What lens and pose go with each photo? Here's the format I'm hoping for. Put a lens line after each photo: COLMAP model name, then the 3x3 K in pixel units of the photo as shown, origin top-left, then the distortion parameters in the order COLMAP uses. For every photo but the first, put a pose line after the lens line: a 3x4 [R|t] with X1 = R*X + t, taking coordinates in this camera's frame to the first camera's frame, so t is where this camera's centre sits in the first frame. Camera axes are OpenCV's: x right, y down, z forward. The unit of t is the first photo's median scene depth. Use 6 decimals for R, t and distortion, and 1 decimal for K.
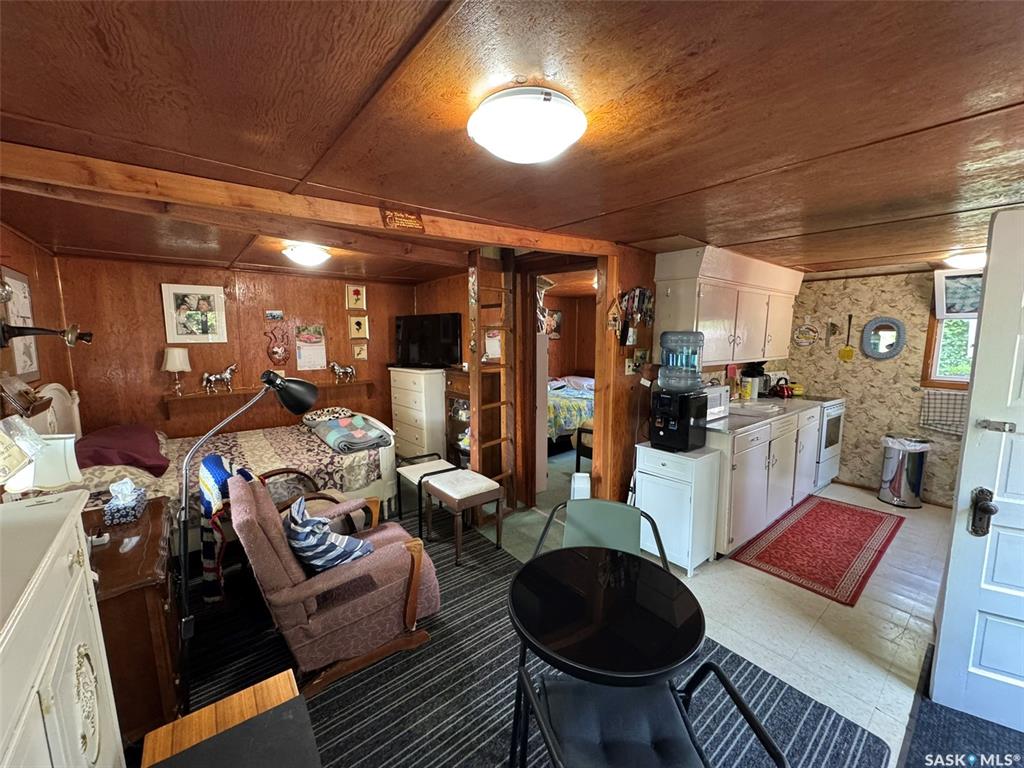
lens RADIAL K [[410.0, 0, 511.5], [0, 410.0, 383.0], [0, 0, 1]] dist [0.000649, 0.000249]
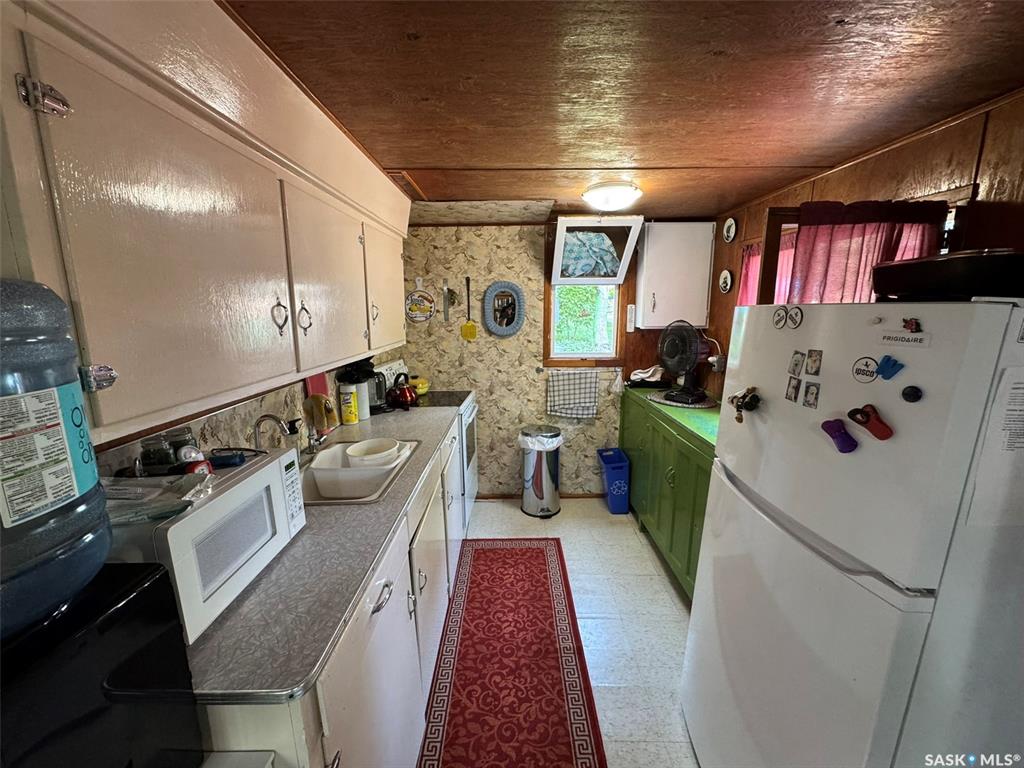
lens RADIAL K [[410.0, 0, 511.5], [0, 410.0, 383.0], [0, 0, 1]] dist [0.000649, 0.000249]
pose [[0.634806, -0.149380, 0.758094, 0.300704], [0.102688, 0.988741, 0.108840, -0.053173], [-0.765817, 0.008755, 0.642998, 0.484746]]
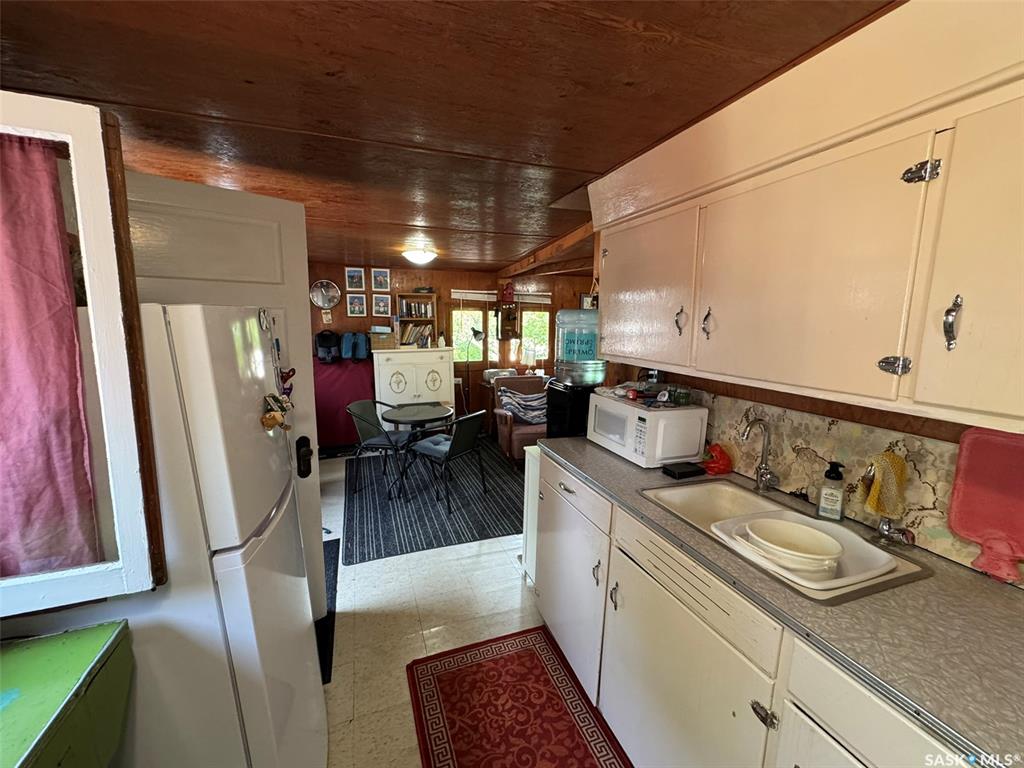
lens RADIAL K [[410.0, 0, 511.5], [0, 410.0, 383.0], [0, 0, 1]] dist [0.000649, 0.000249]
pose [[-0.326171, 0.133941, -0.935774, 0.870908], [-0.135521, 0.973060, 0.186515, -0.073670], [0.935546, 0.187653, -0.299232, 0.811241]]
